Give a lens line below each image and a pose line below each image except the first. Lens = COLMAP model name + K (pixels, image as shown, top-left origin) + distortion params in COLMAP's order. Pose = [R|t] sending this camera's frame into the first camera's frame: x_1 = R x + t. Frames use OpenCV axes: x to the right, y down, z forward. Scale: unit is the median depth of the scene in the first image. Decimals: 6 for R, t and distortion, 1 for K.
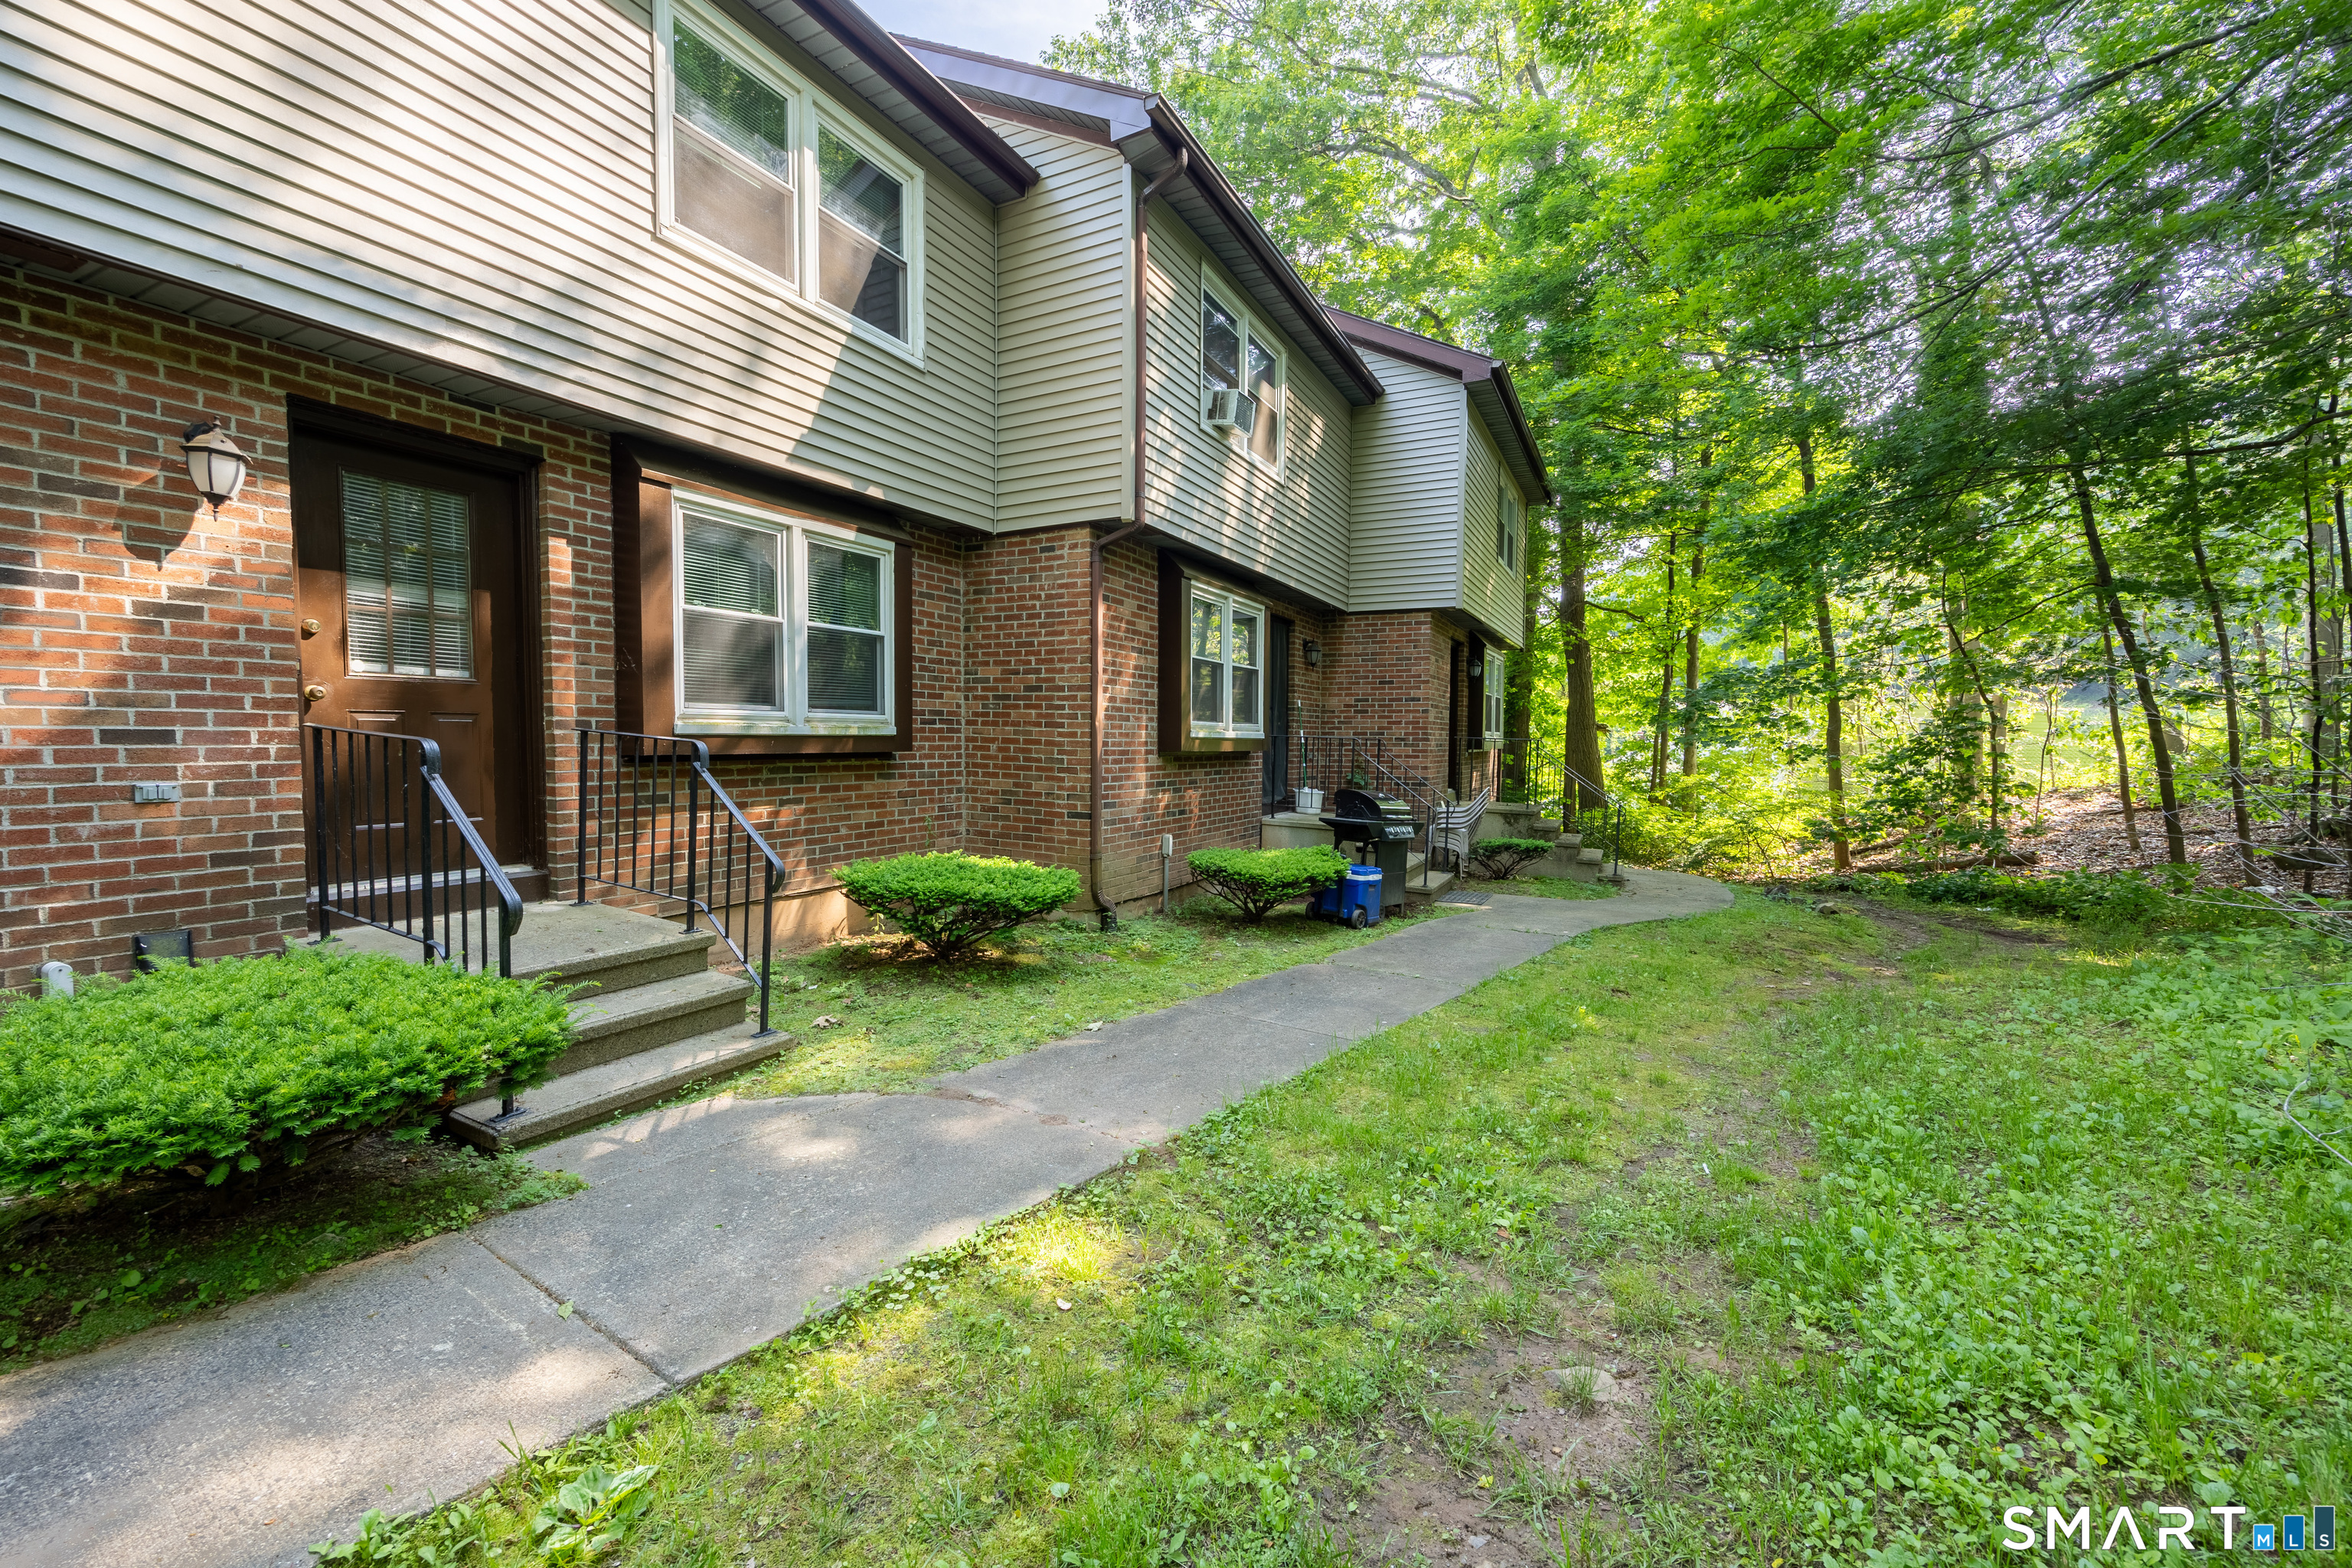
lens RADIAL K [[911.3, 0, 1166.8], [0, 911.3, 783.0], [0, 0, 1]] dist [-0.001845, 0.000013]
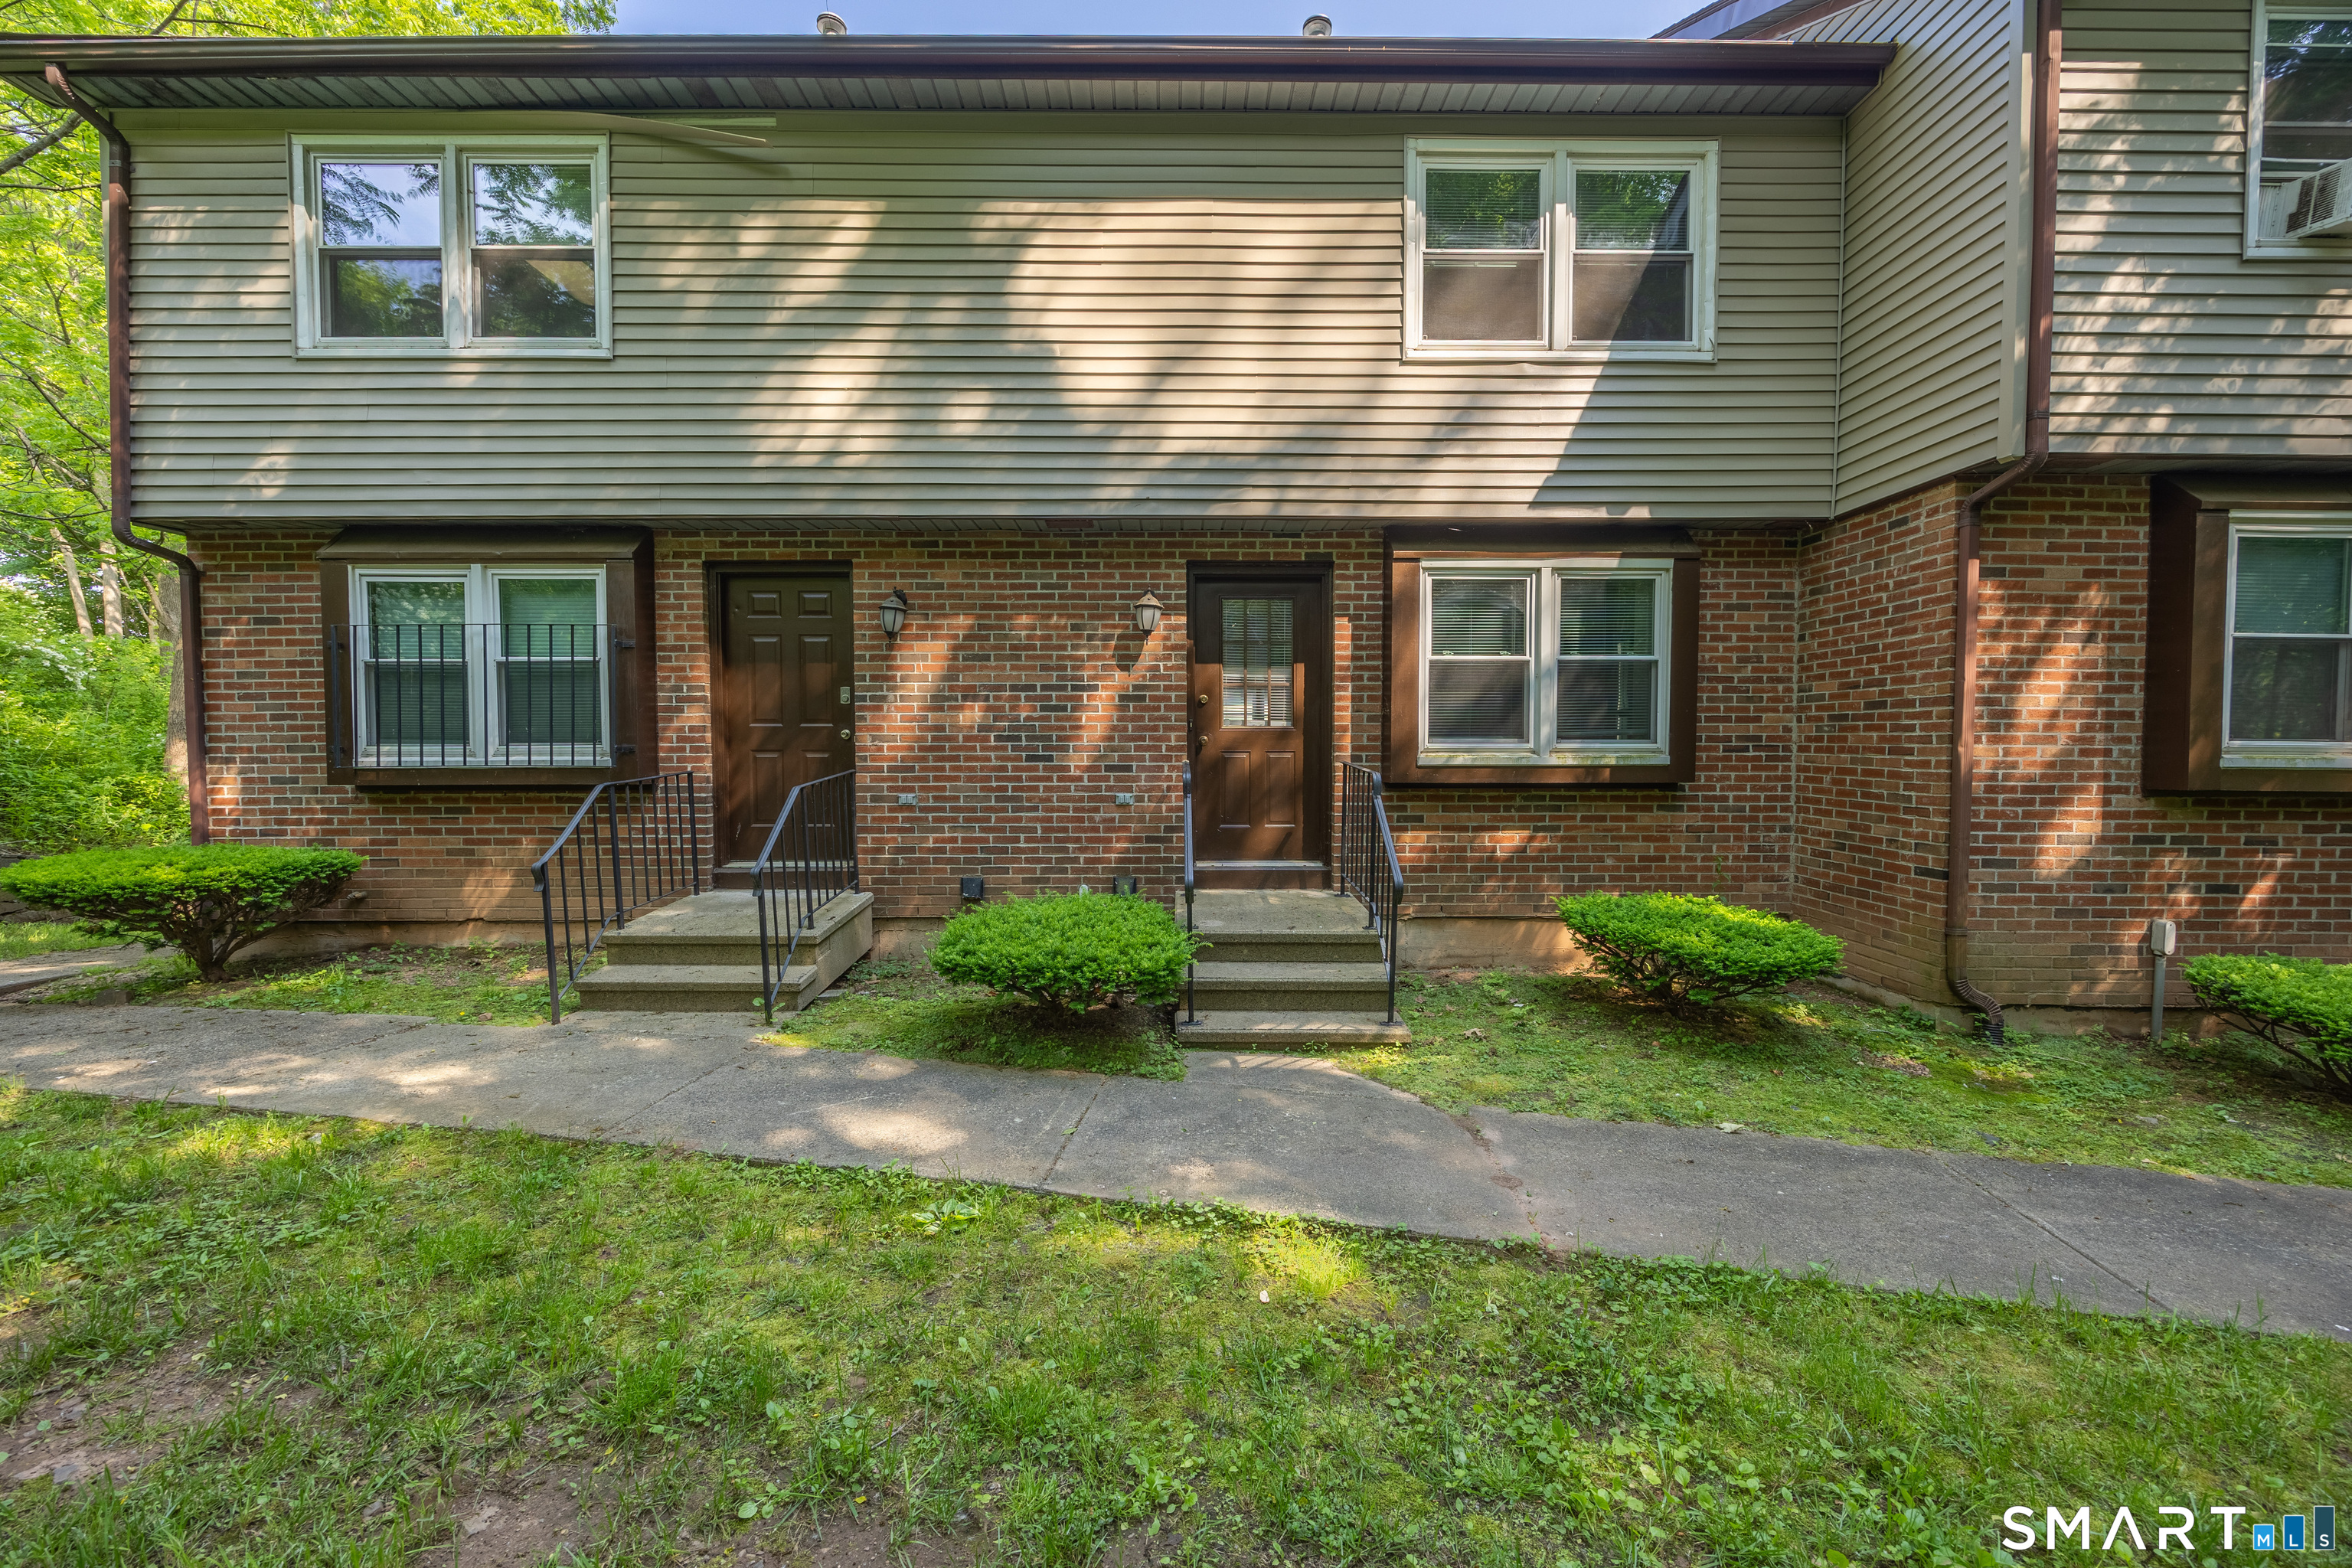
lens RADIAL K [[880.4, 0, 1181.0], [0, 880.4, 792.8], [0, 0, 1]] dist [-0.000793, -0.000013]
pose [[0.489871, 0.029693, -0.871289, 0.289720], [-0.040600, 0.999112, 0.011223, -0.016385], [0.870849, 0.029877, 0.490642, 0.146577]]
